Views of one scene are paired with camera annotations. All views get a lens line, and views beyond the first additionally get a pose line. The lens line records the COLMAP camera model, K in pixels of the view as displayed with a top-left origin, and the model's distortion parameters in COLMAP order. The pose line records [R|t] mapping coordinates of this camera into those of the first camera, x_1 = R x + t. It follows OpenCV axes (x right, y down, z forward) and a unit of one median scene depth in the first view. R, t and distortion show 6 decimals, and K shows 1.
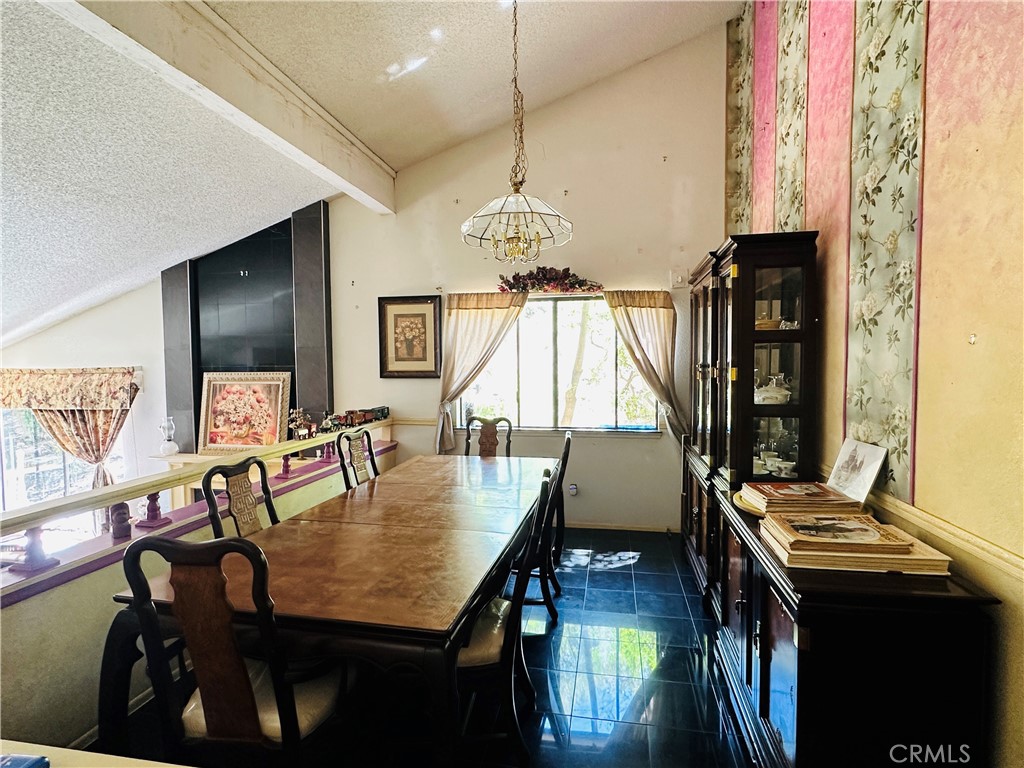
lens RADIAL K [[514.8, 0, 512.0], [0, 514.8, 384.0], [0, 0, 1]] dist [-0.001015, -0.000143]
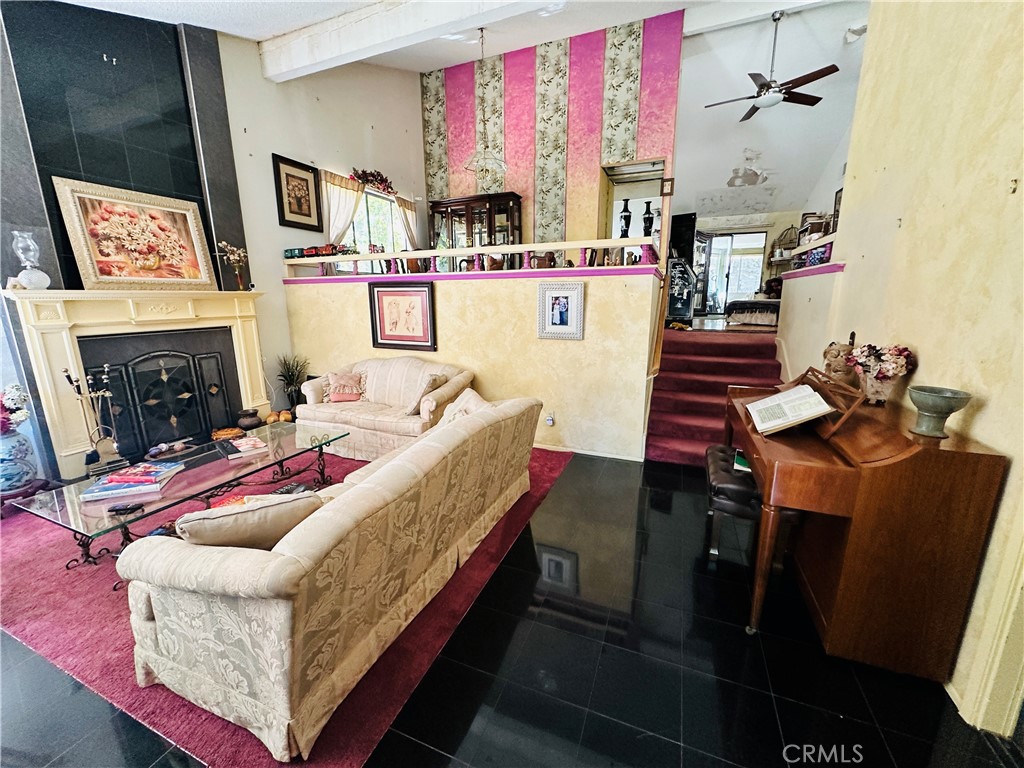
lens RADIAL K [[405.6, 0, 512.0], [0, 405.6, 384.0], [0, 0, 1]] dist [-0.005292, 0.000402]
pose [[0.203731, -0.199266, 0.958533, -1.215401], [0.051961, 0.979889, 0.192662, 0.215113], [-0.977647, 0.010555, 0.209988, 0.282352]]
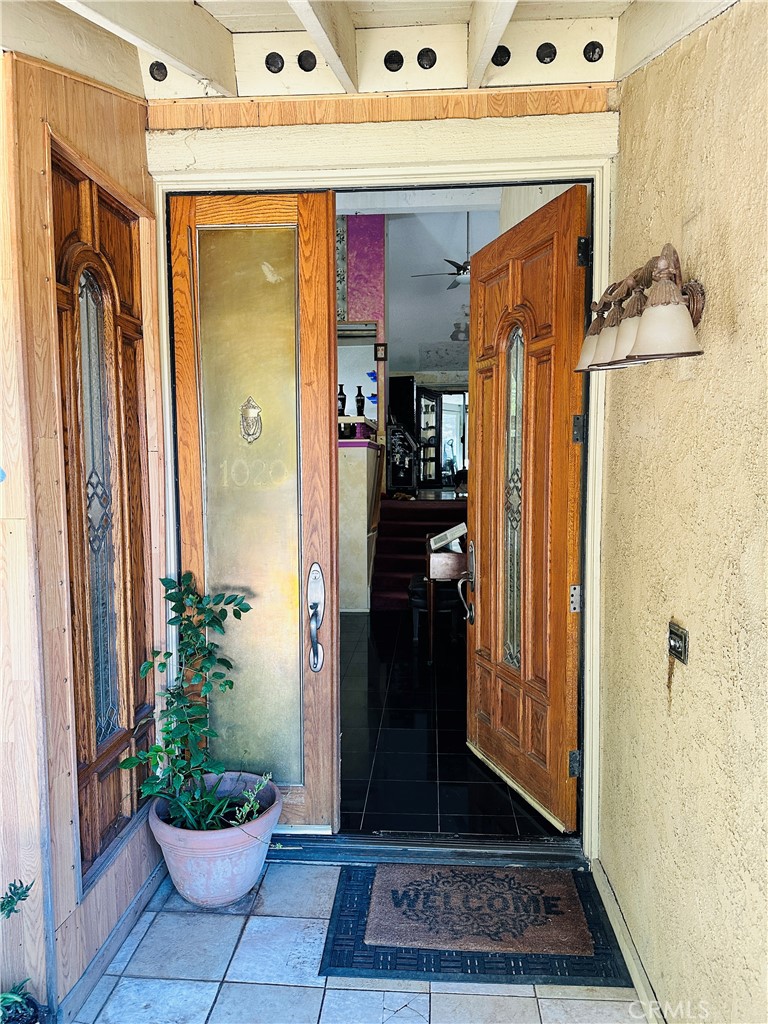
lens RADIAL K [[713.9, 0, 384.0], [0, 713.9, 512.0], [0, 0, 1]] dist [0.000306, 0.000001]
pose [[-0.117445, -0.057973, 0.991386, -1.933362], [0.055563, 0.996347, 0.064845, 0.216561], [-0.991524, 0.062701, -0.113795, 0.329835]]
